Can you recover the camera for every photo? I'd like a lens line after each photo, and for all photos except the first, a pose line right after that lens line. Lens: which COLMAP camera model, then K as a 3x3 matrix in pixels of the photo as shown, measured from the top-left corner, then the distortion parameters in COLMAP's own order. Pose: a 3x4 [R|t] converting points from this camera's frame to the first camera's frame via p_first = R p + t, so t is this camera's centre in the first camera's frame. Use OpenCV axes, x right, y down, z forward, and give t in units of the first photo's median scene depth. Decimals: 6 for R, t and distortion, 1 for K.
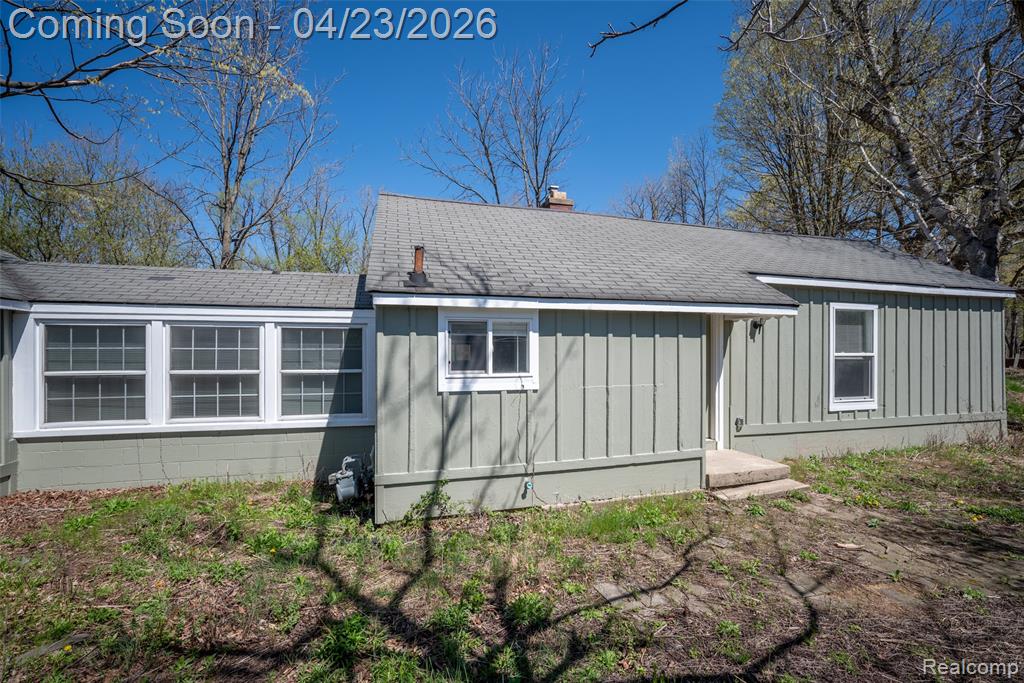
lens RADIAL K [[428.2, 0, 510.3], [0, 428.2, 346.0], [0, 0, 1]] dist [0.000128, 0.000048]
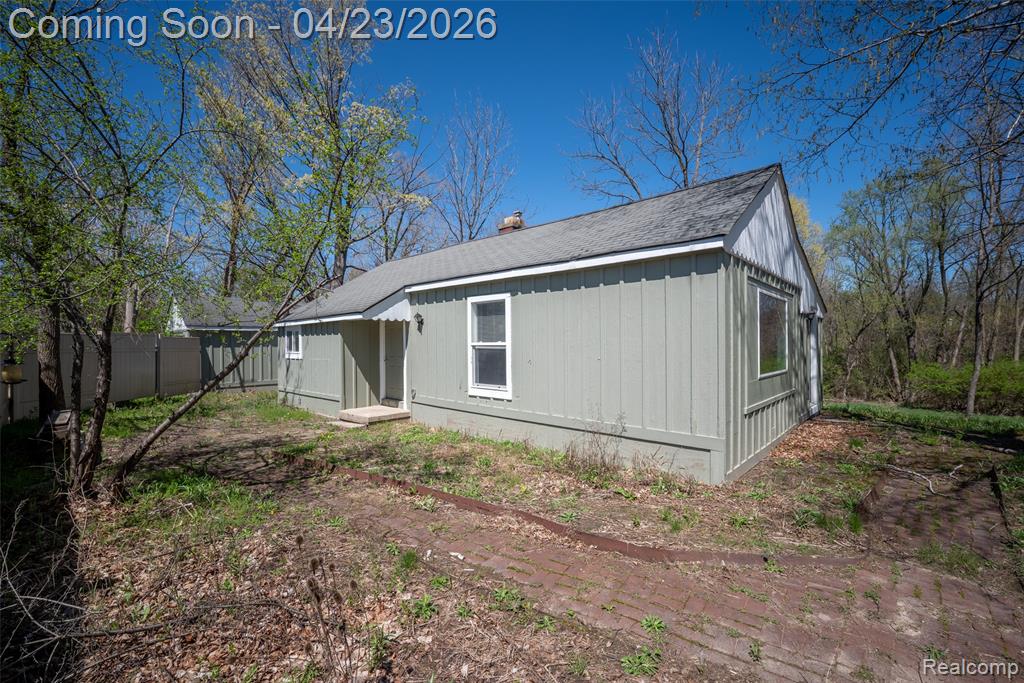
lens RADIAL K [[428.2, 0, 509.1], [0, 428.2, 344.7], [0, 0, 1]] dist [0.000128, 0.000048]
pose [[0.533843, -0.009200, -0.845533, 1.705222], [0.009109, 0.999945, -0.005128, 0.027881], [0.845534, -0.004964, 0.533898, 0.483260]]
